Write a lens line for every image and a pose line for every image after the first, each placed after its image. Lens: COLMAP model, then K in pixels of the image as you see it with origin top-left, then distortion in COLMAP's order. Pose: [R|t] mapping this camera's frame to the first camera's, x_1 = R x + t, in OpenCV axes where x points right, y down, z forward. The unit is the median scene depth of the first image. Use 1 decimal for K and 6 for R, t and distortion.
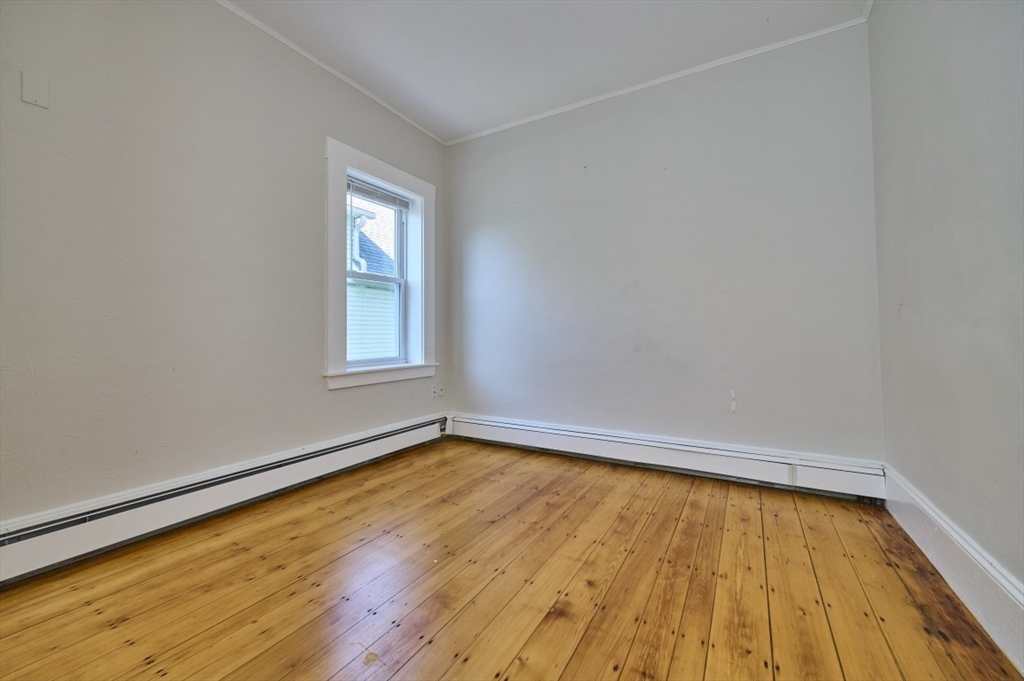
lens RADIAL K [[403.7, 0, 507.5], [0, 403.7, 343.3], [0, 0, 1]] dist [-0.001380, -0.000060]
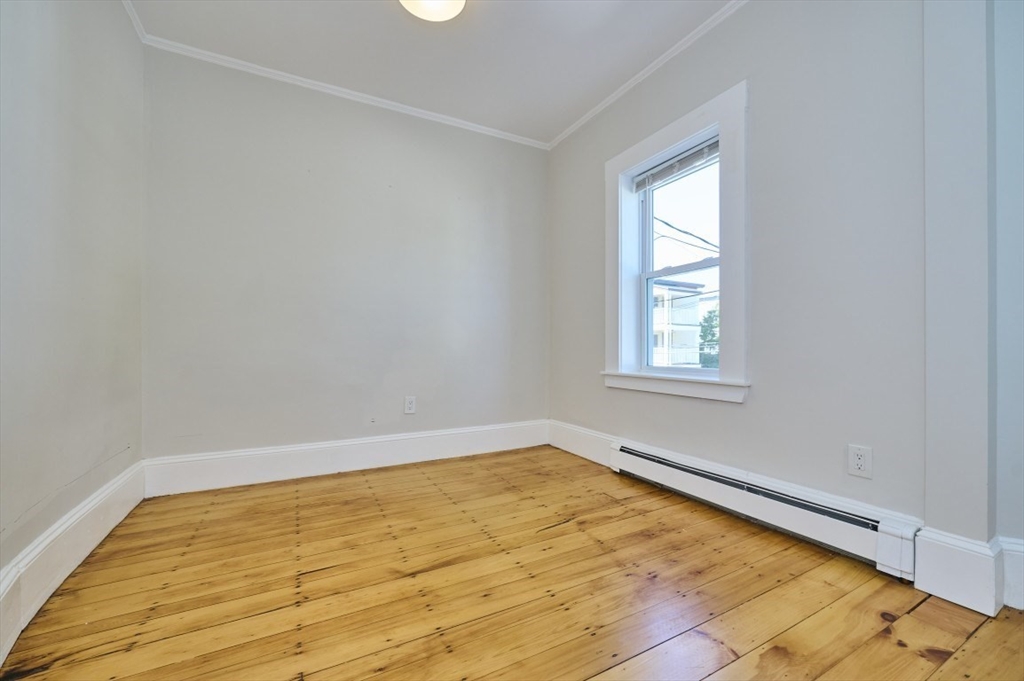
lens RADIAL K [[403.7, 0, 507.5], [0, 403.7, 343.3], [0, 0, 1]] dist [-0.001380, -0.000060]
pose [[-0.512799, -0.028046, -0.858051, 0.529052], [-0.036127, 0.999286, -0.011071, 0.014530], [0.857748, 0.025322, -0.513446, 1.089281]]
